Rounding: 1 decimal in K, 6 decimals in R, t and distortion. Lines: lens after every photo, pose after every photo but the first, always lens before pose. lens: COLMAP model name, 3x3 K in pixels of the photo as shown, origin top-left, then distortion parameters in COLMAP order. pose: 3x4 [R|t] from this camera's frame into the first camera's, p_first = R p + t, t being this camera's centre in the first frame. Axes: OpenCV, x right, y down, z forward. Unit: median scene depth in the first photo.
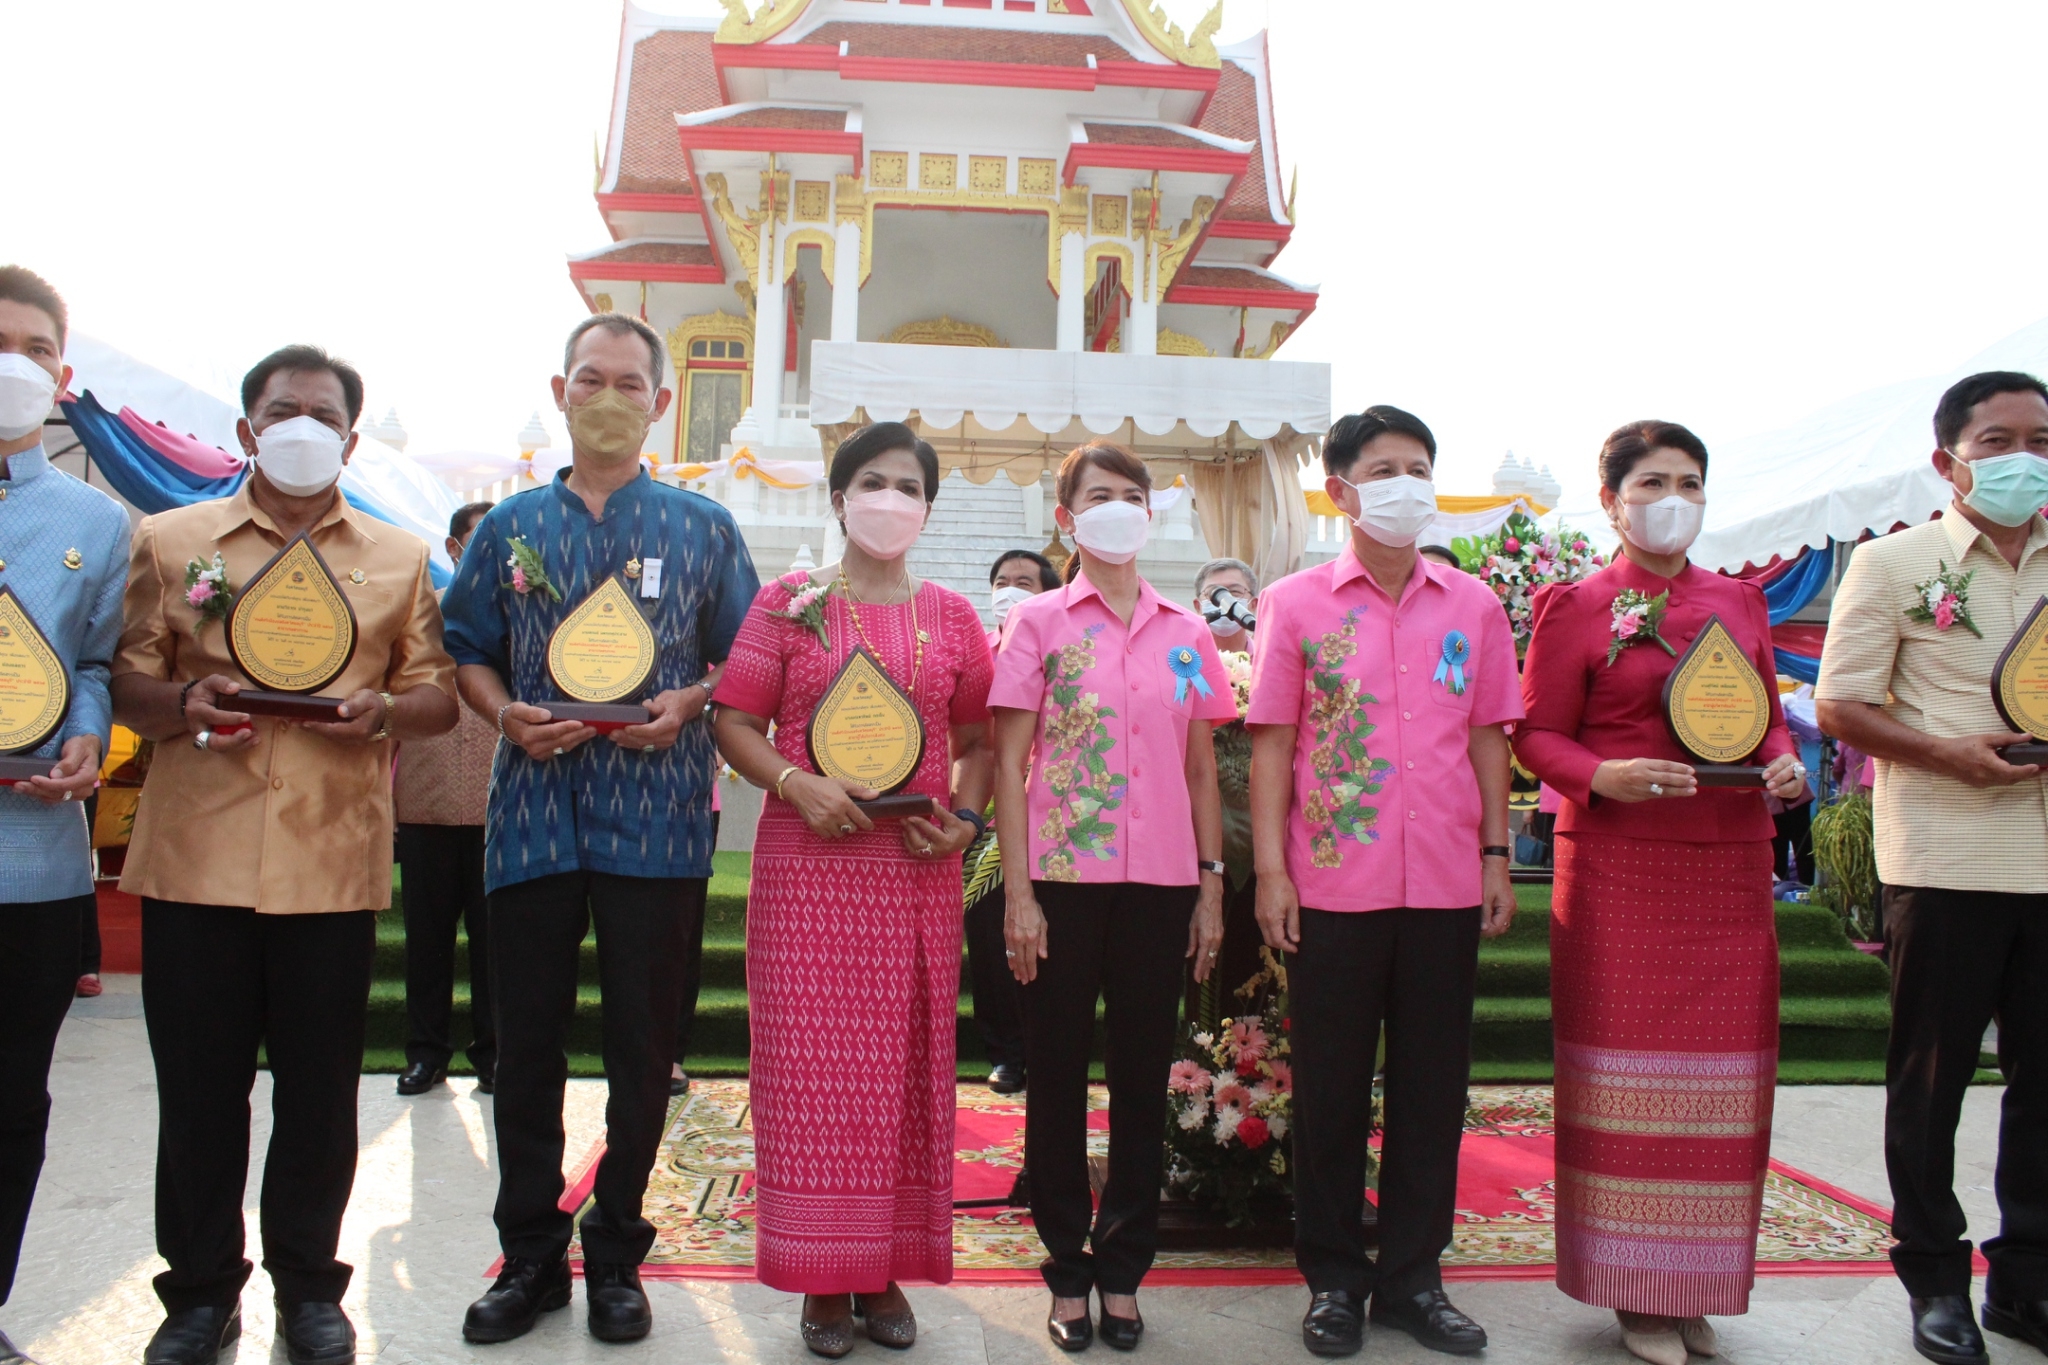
lens RADIAL K [[1692.7, 0, 1013.6], [0, 1692.7, 683.6], [0, 0, 1]] dist [-0.169257, 0.149507]
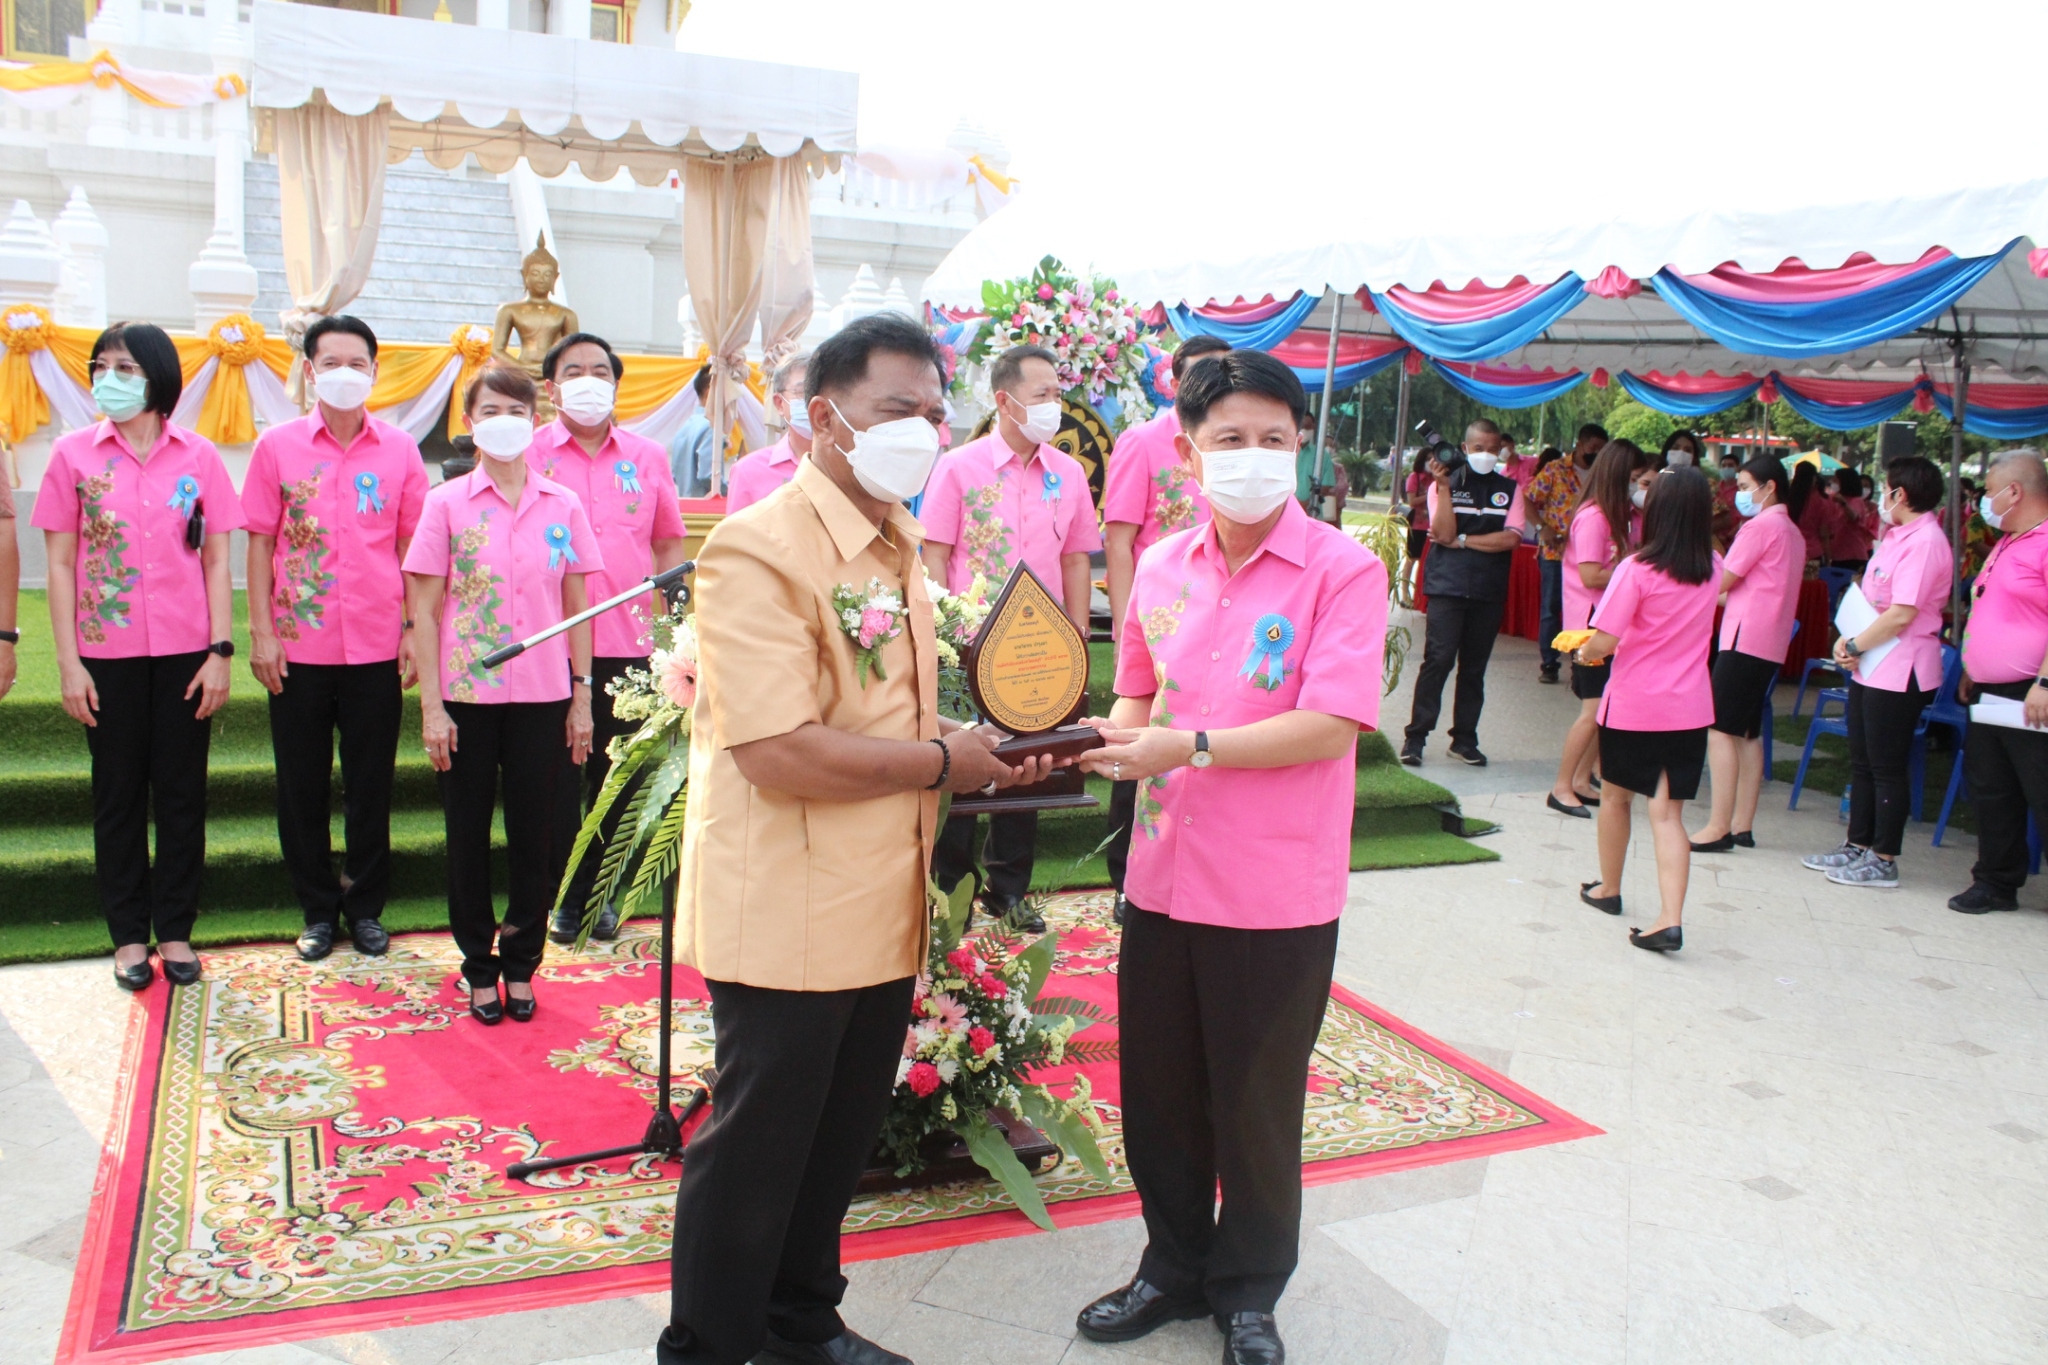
lens RADIAL K [[1692.7, 0, 1010.4], [0, 1692.7, 686.0], [0, 0, 1]] dist [-0.169257, 0.149507]
pose [[0.937690, -0.029789, 0.346195, -0.061190], [-0.049819, 0.974499, 0.218790, -0.073106], [-0.343884, -0.222404, 0.912294, 0.077530]]
